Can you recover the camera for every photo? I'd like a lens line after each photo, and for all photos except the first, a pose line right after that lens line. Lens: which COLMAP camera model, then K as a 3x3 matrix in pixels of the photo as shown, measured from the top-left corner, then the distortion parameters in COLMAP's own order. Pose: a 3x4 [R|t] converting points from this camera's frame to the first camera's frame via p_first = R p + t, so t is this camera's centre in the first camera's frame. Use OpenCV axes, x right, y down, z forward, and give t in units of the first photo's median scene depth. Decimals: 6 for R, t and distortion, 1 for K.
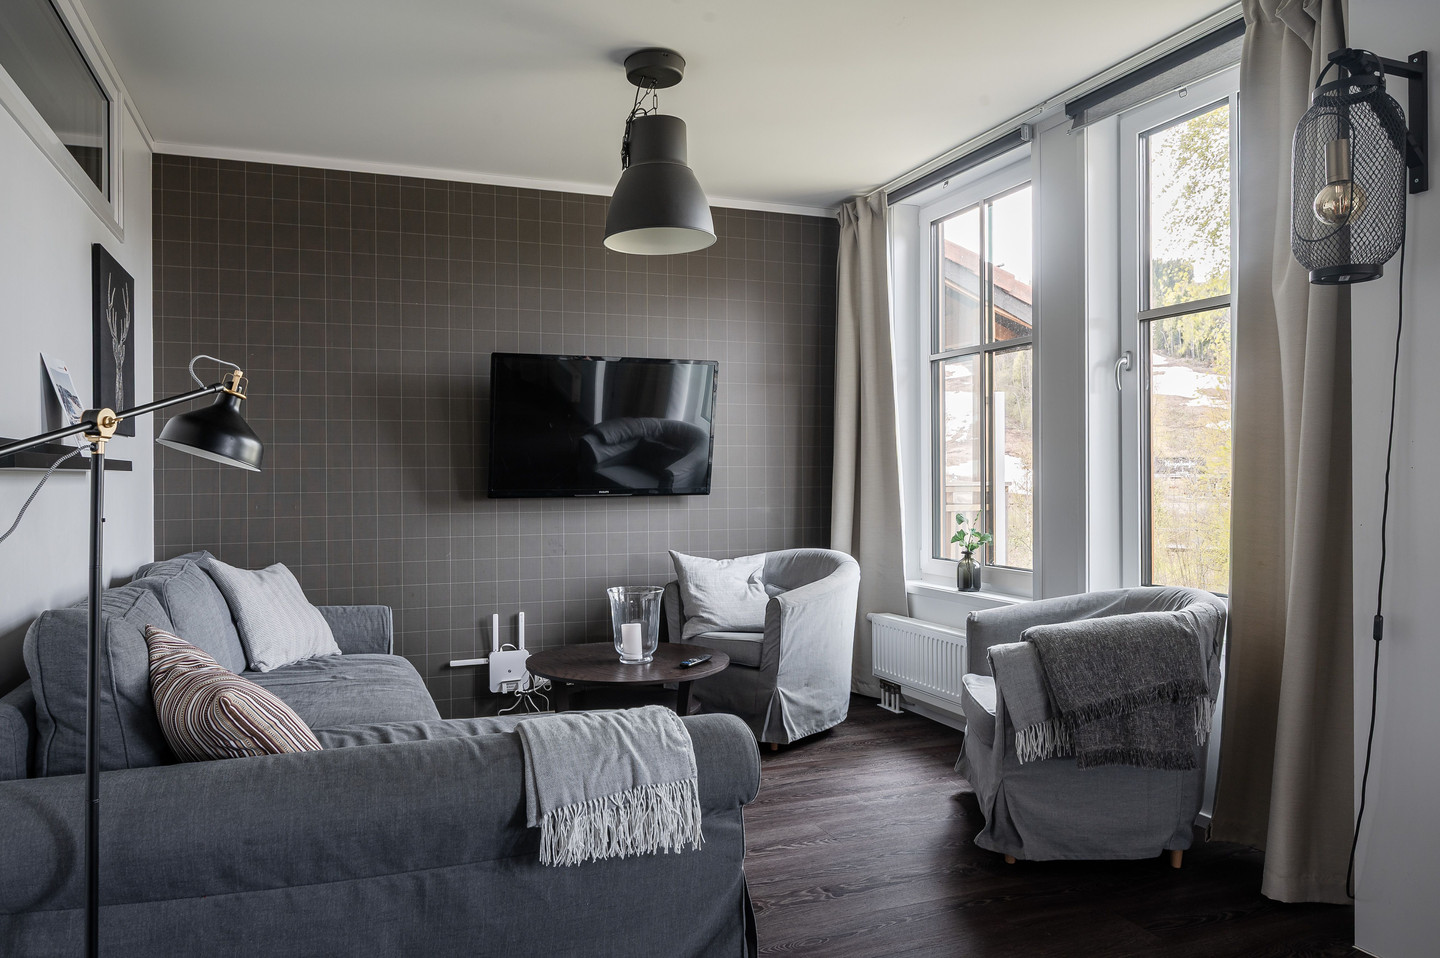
lens RADIAL K [[981.6, 0, 720.0], [0, 981.6, 479.0], [0, 0, 1]] dist [-0.030568, -0.002065]
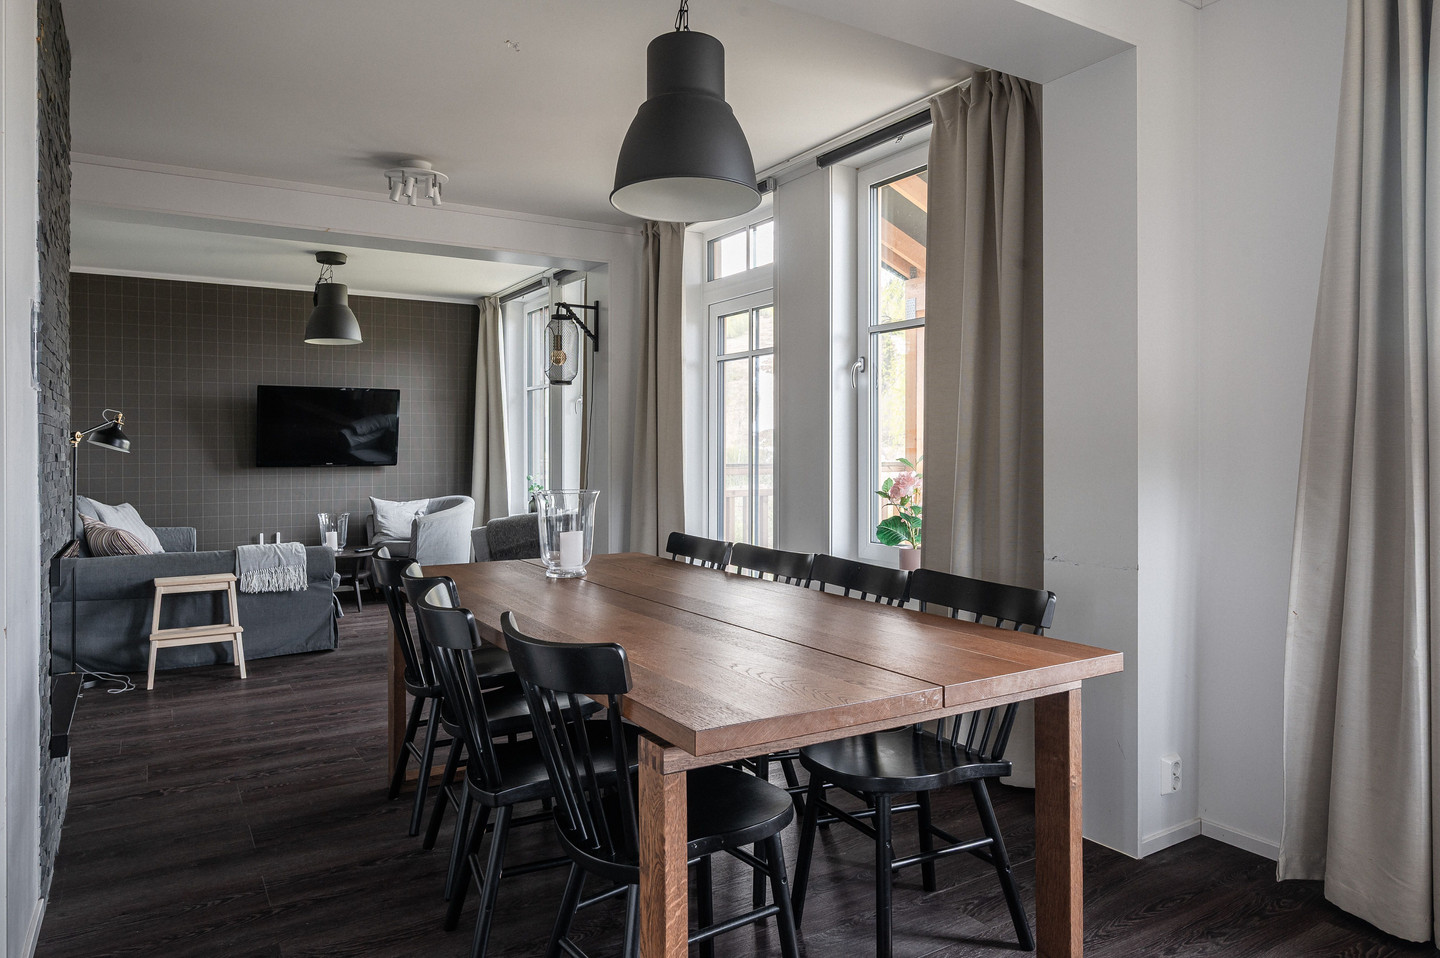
lens RADIAL K [[850.1, 0, 721.6], [0, 850.1, 462.8], [0, 0, 1]] dist [-0.004434, -0.027774]
pose [[0.977453, 0.001536, 0.211148, 0.266624], [-0.002759, 0.999981, 0.005496, 0.001329], [-0.211135, -0.005955, 0.977439, -0.682782]]
